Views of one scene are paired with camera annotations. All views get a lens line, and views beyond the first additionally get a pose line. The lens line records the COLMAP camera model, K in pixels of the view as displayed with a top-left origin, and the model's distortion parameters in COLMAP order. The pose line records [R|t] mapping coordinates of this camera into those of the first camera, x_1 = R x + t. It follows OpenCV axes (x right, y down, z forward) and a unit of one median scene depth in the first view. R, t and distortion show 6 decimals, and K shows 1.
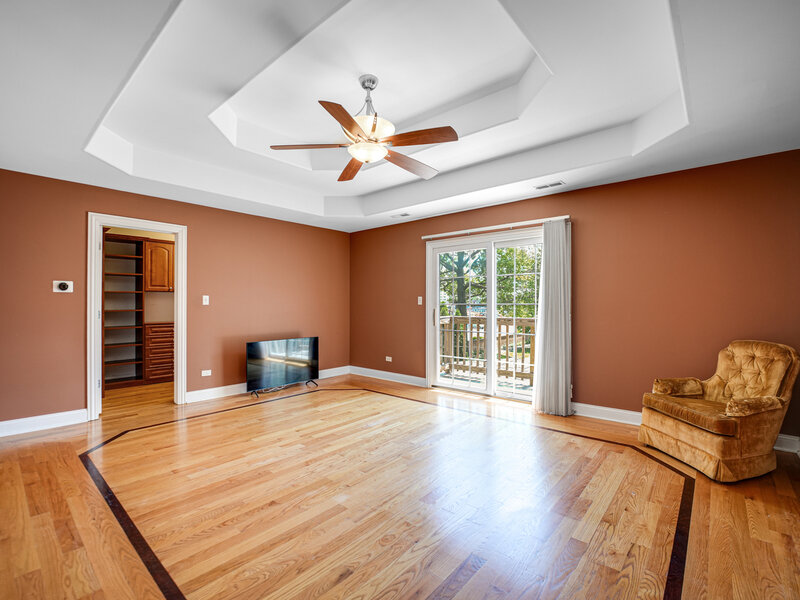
lens RADIAL K [[369.0, 0, 400.0], [0, 369.0, 300.0], [0, 0, 1]] dist [-0.027187, -0.000671]
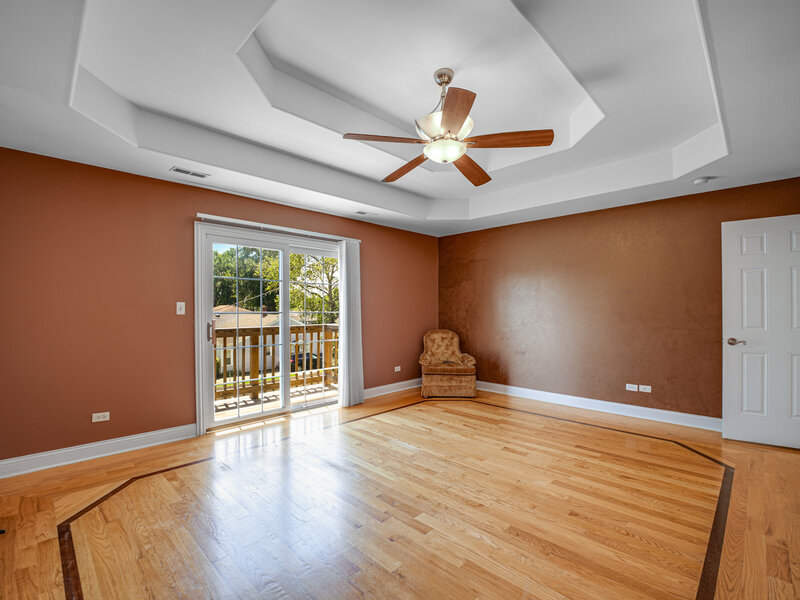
lens RADIAL K [[367.9, 0, 397.1], [0, 367.9, 309.5], [0, 0, 1]] dist [-0.023775, 0.000593]
pose [[0.073435, -0.001141, 0.997299, -1.002568], [-0.009499, 0.999953, 0.001843, -0.001666], [-0.997255, -0.009609, 0.073420, 1.027834]]
